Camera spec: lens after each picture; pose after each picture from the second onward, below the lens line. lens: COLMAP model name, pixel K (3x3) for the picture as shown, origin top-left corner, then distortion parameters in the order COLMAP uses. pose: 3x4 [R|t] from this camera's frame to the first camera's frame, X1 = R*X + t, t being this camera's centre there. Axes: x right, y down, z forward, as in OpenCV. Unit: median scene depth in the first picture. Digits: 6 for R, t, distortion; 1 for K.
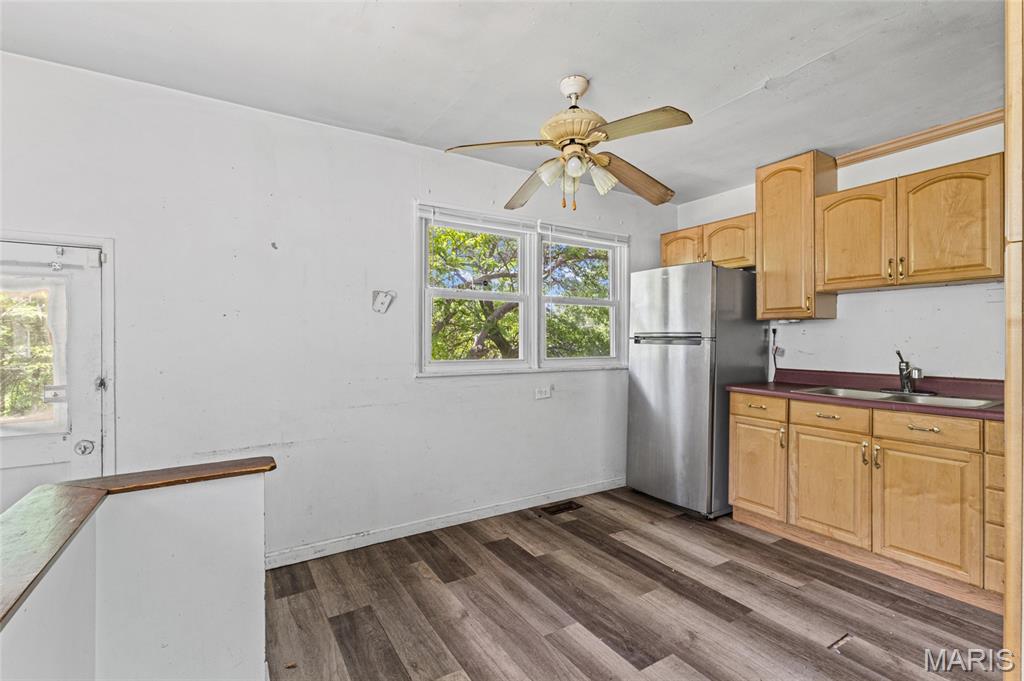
lens RADIAL K [[467.1, 0, 512.0], [0, 467.1, 340.5], [0, 0, 1]] dist [-0.001136, -0.000304]
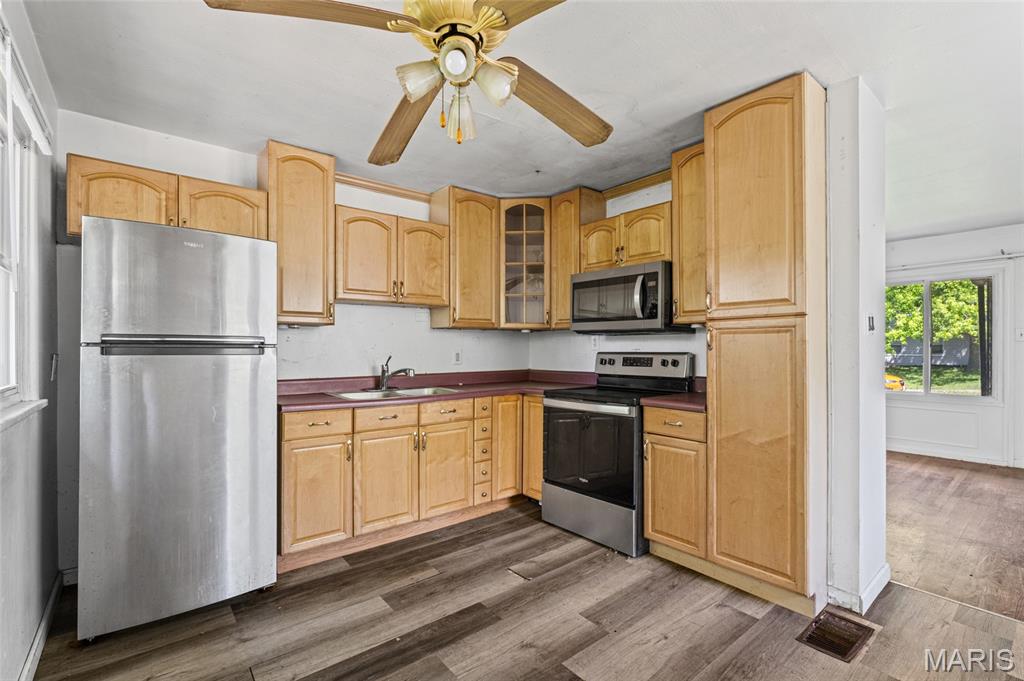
lens RADIAL K [[459.0, 0, 513.8], [0, 459.0, 346.8], [0, 0, 1]] dist [-0.000984, -0.000161]
pose [[-0.136227, -0.001232, 0.990677, -0.449302], [0.002630, 0.999995, 0.001606, -0.003084], [-0.990674, 0.002824, -0.136223, 0.909996]]
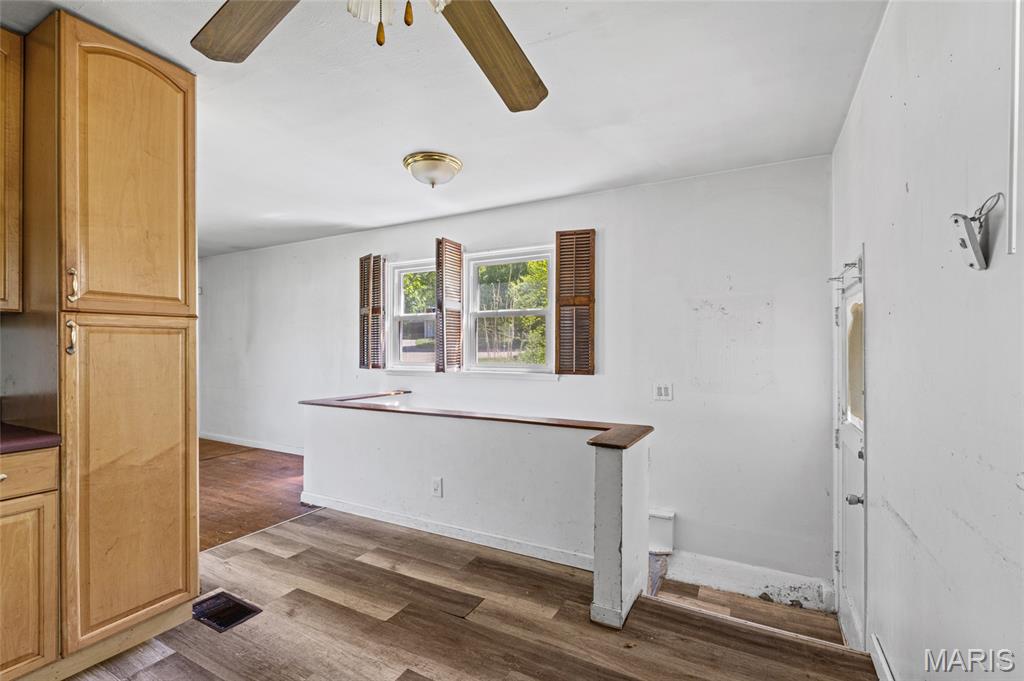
lens RADIAL K [[459.0, 0, 513.8], [0, 459.0, 346.8], [0, 0, 1]] dist [-0.000984, -0.000161]
pose [[-0.862556, -0.003289, -0.505952, 0.230874], [-0.002882, 0.999995, -0.001587, -0.005320], [0.505954, 0.000090, -0.862560, 1.289846]]
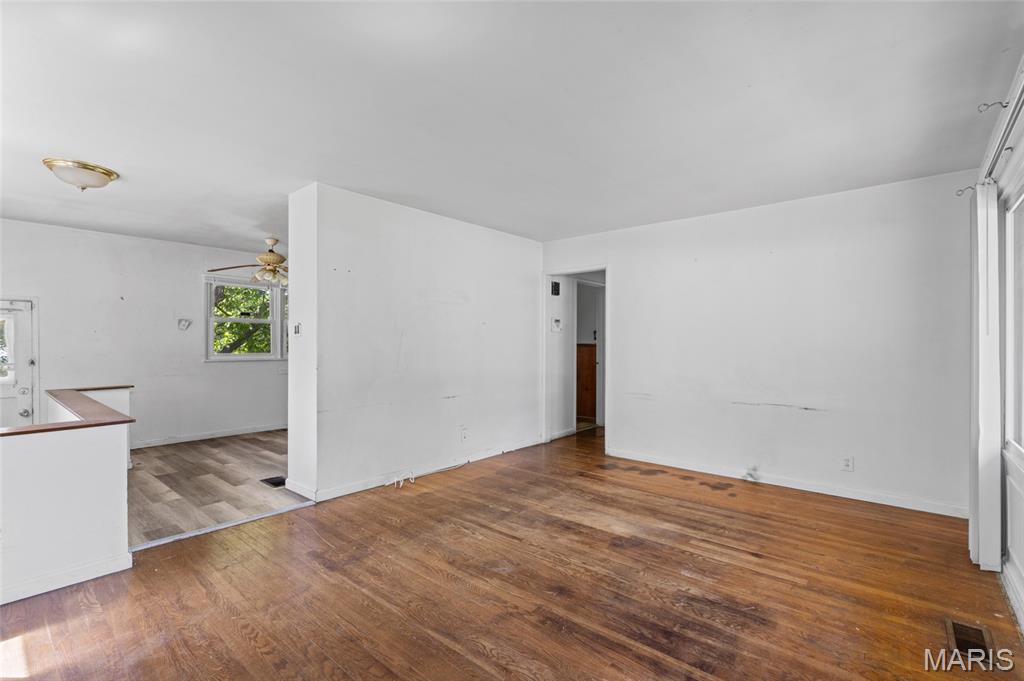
lens RADIAL K [[459.0, 0, 513.8], [0, 459.0, 346.8], [0, 0, 1]] dist [-0.000984, -0.000161]
pose [[0.952433, 0.000684, 0.304746, 0.576114], [-0.002075, 0.999989, 0.004240, 0.003081], [-0.304740, -0.004670, 0.952424, -1.604980]]
